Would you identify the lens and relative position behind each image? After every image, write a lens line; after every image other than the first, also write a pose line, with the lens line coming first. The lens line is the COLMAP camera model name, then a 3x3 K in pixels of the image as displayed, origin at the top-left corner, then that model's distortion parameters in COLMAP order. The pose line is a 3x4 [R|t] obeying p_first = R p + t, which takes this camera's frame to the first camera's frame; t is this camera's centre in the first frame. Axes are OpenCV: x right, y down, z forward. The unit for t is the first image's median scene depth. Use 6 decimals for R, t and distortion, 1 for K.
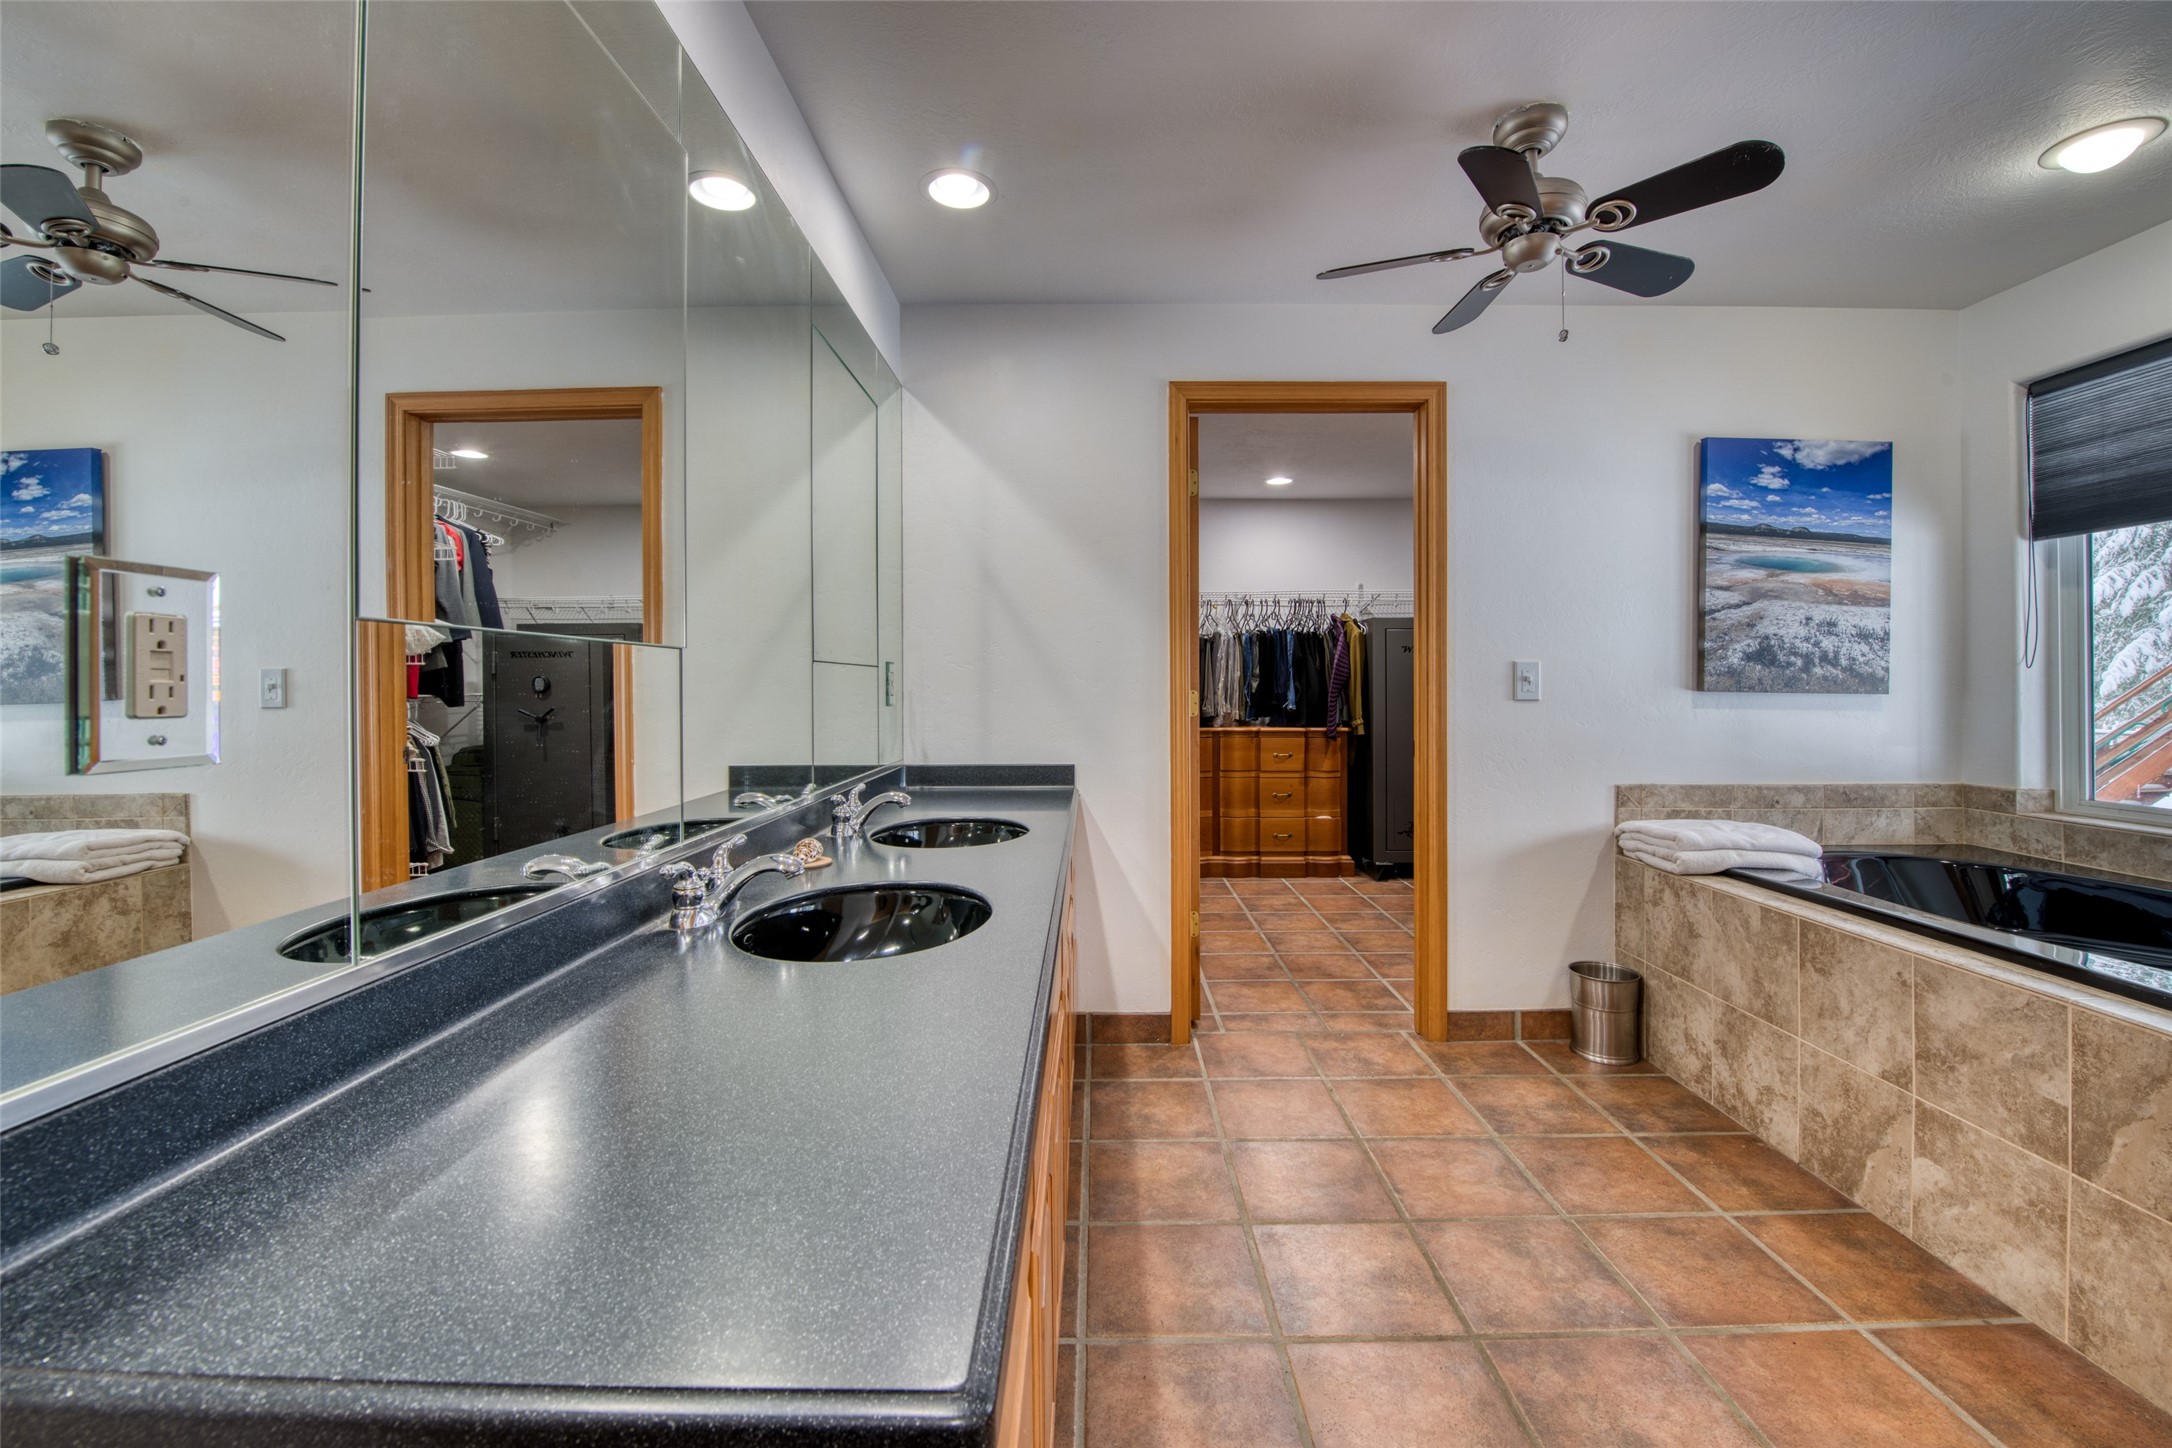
lens RADIAL K [[899.8, 0, 1082.6], [0, 899.8, 693.0], [0, 0, 1]] dist [-0.029331, -0.000029]
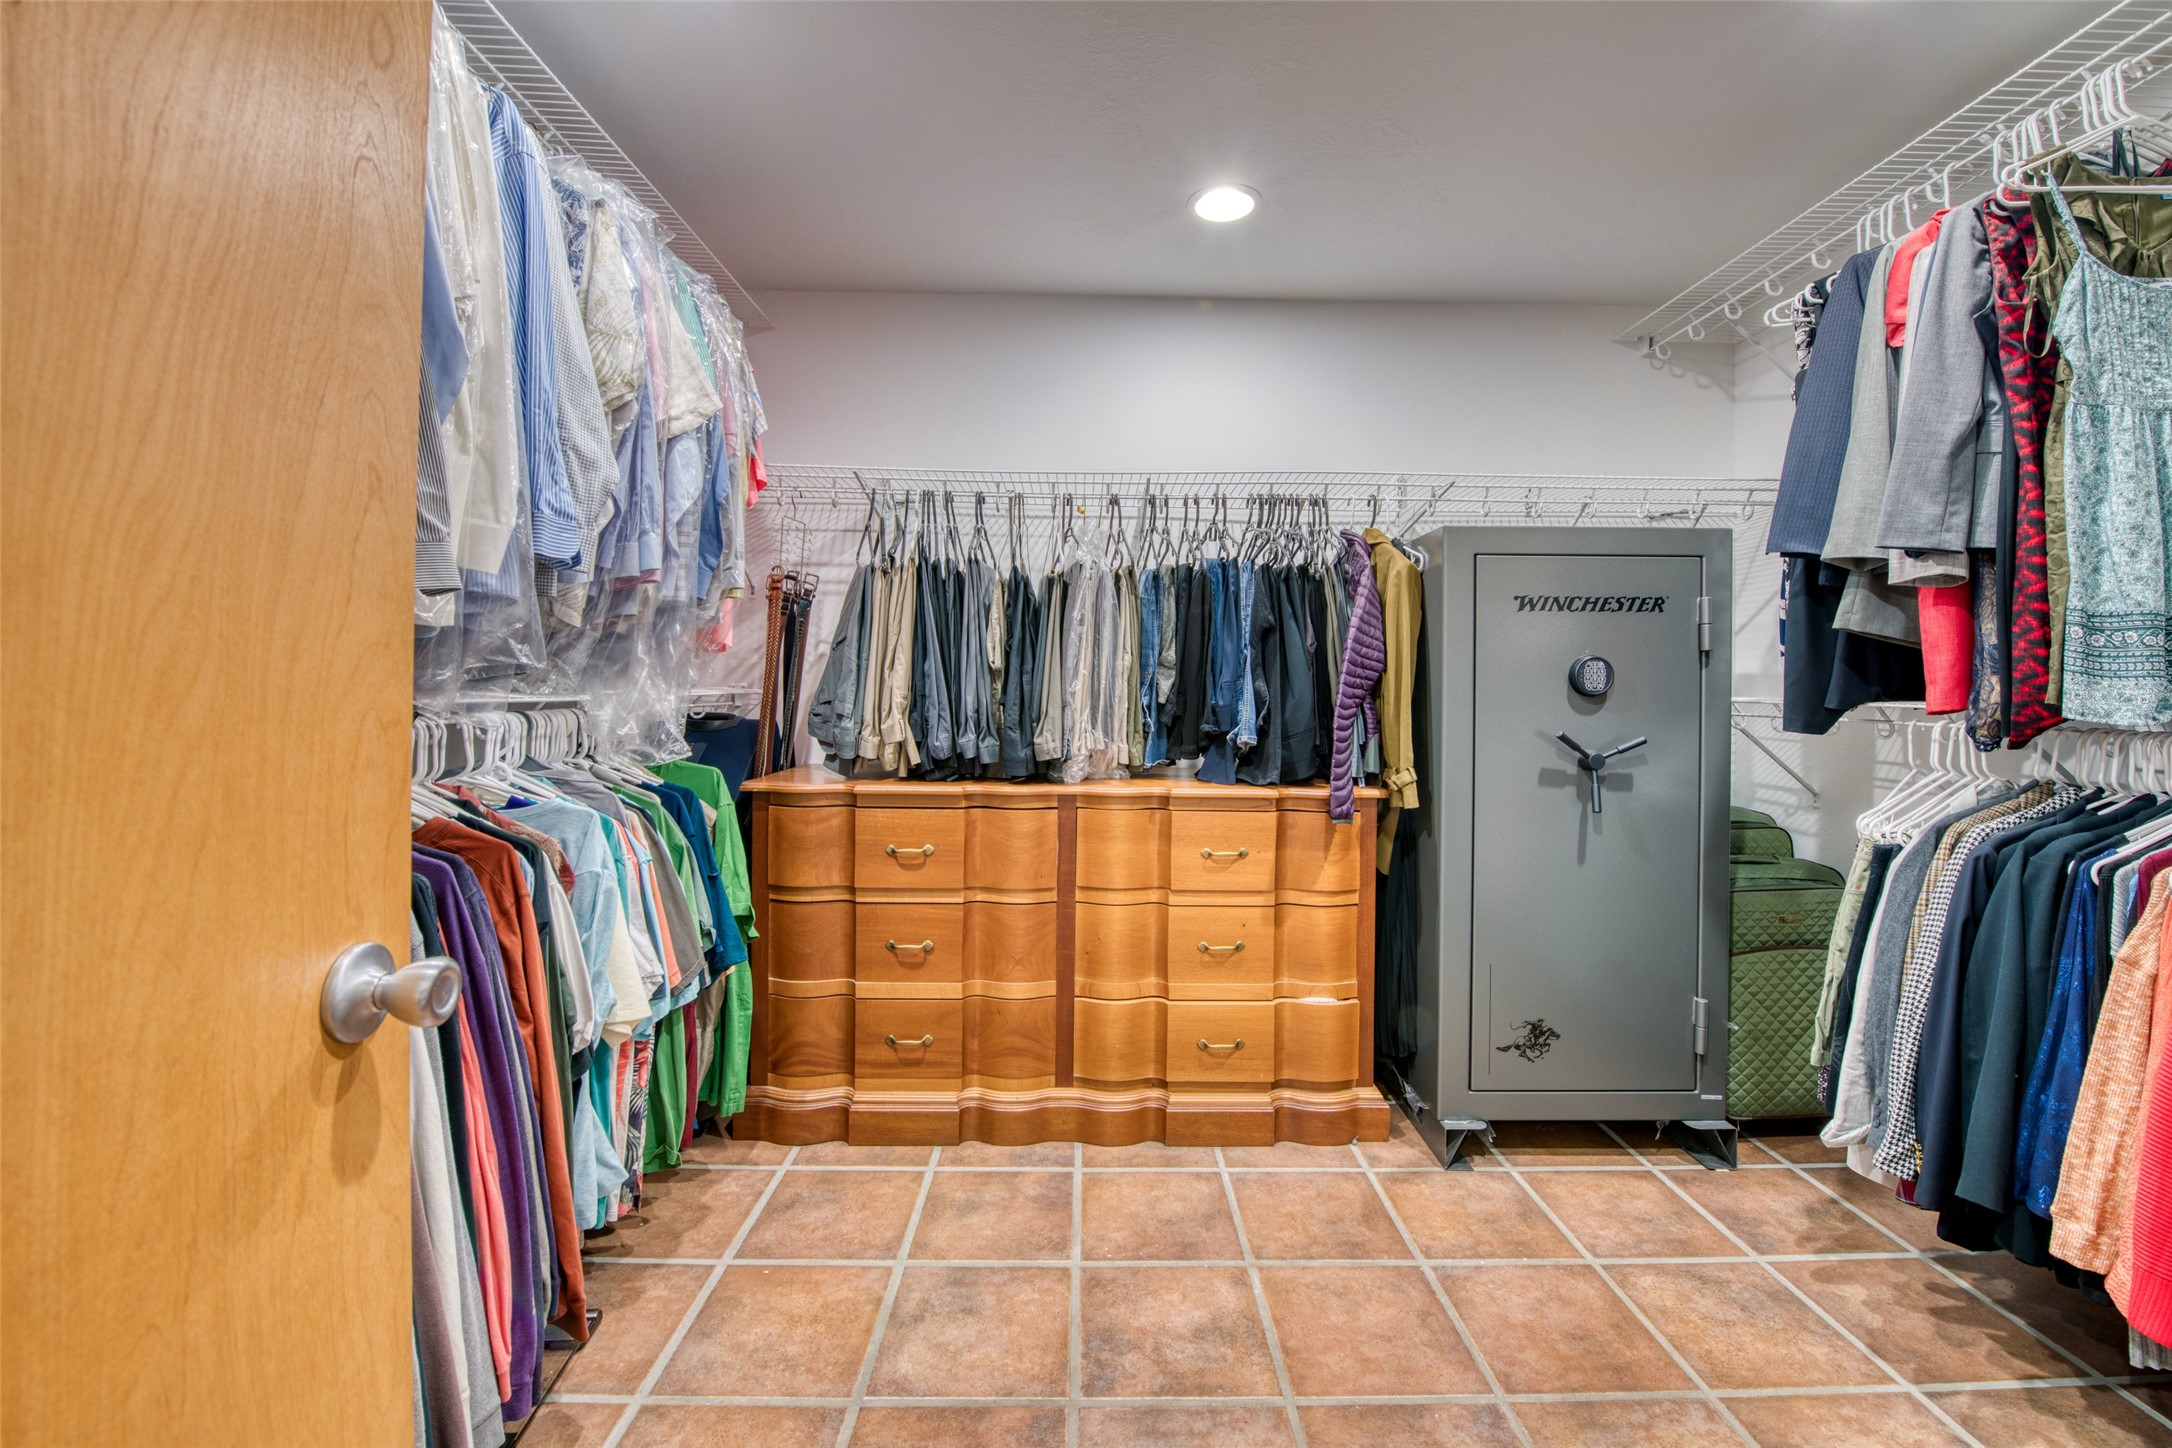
lens RADIAL K [[896.0, 0, 1093.1], [0, 896.0, 684.0], [0, 0, 1]] dist [-0.017414, -0.000913]
pose [[0.999934, 0.011371, 0.001631, 0.031433], [-0.011368, 0.999934, -0.001345, -0.001833], [-0.001646, 0.001327, 0.999998, 0.113835]]
